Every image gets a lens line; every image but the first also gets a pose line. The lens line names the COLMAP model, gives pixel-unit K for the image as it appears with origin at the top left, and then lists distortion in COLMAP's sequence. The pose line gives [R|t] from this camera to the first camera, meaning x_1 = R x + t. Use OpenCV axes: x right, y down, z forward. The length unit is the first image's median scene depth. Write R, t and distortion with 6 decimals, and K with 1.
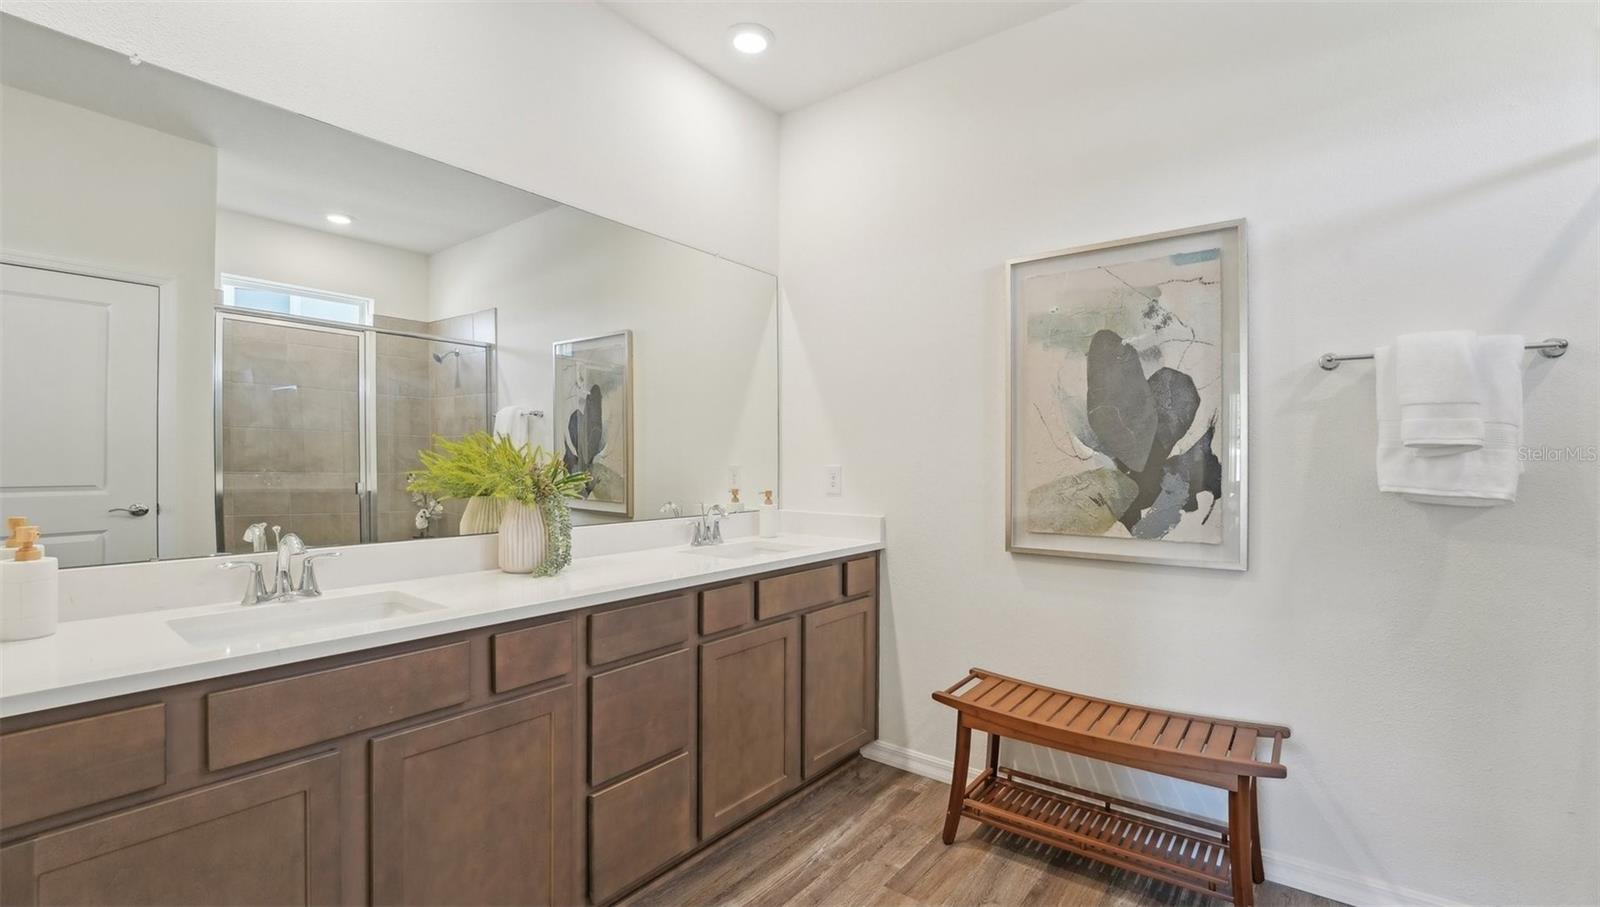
lens RADIAL K [[665.2, 0, 800.0], [0, 665.2, 453.5], [0, 0, 1]] dist [-0.023621, 0.000341]
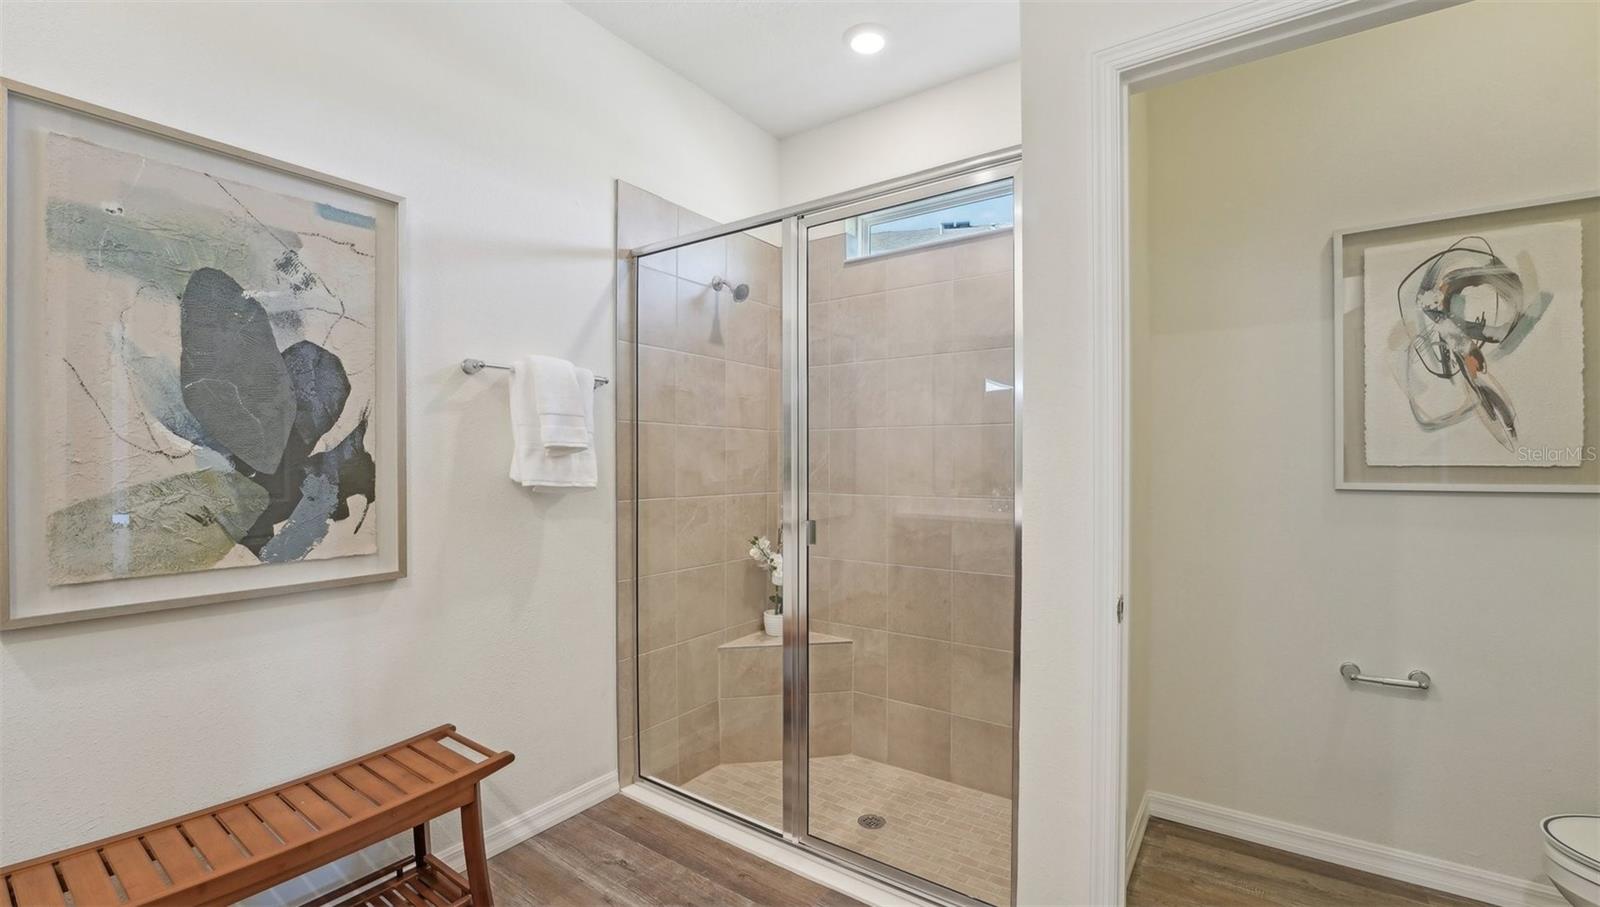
lens RADIAL K [[665.2, 0, 800.0], [0, 665.2, 453.5], [0, 0, 1]] dist [-0.023621, 0.000341]
pose [[-0.040818, 0.002378, 0.999164, -0.254396], [-0.017445, 0.999843, -0.003092, -0.003575], [-0.999014, -0.017556, -0.040770, 0.439027]]
